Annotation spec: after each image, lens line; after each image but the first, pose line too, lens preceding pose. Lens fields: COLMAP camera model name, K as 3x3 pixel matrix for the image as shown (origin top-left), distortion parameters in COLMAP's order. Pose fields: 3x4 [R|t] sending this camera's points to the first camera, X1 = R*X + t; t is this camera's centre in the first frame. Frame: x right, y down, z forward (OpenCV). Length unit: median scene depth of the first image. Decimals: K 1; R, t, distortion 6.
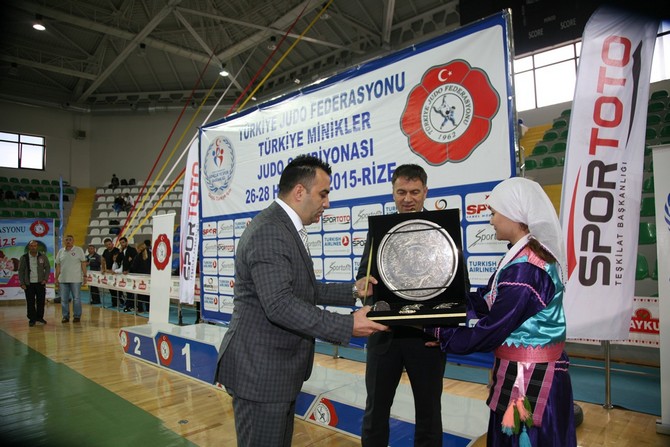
lens RADIAL K [[445.4, 0, 339.5], [0, 445.4, 225.8], [0, 0, 1]] dist [-0.079648, 0.018949]
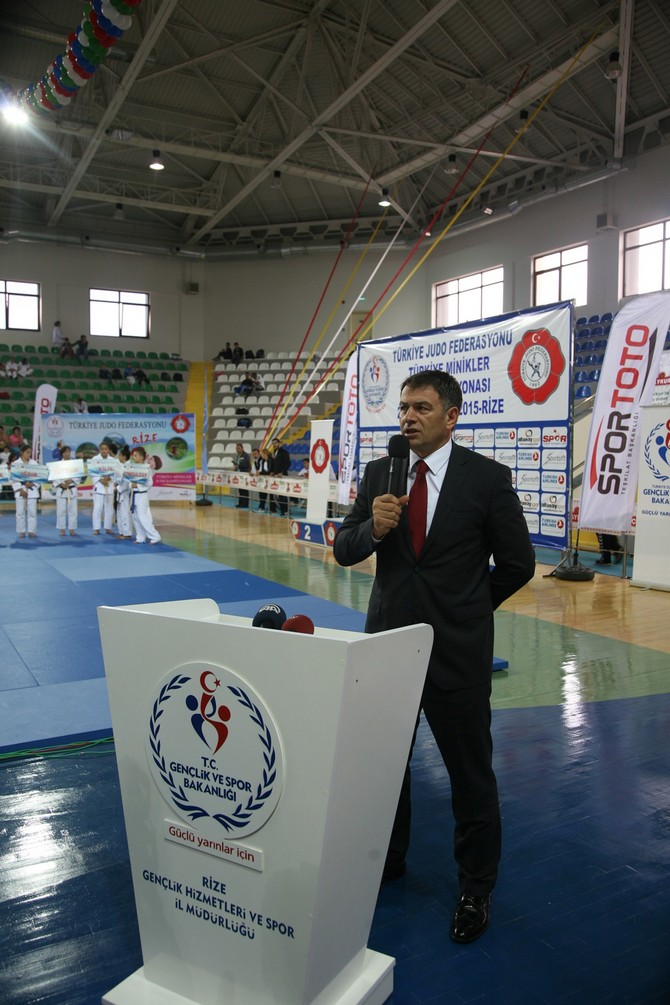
lens RADIAL K [[776.2, 0, 341.3], [0, 776.2, 484.1], [0, 0, 1]] dist [-0.025199, -0.001597]
pose [[0.952279, 0.046223, -0.301708, 0.146190], [-0.016022, 0.994674, 0.101817, -0.045640], [0.304808, -0.092125, 0.947948, -0.533383]]
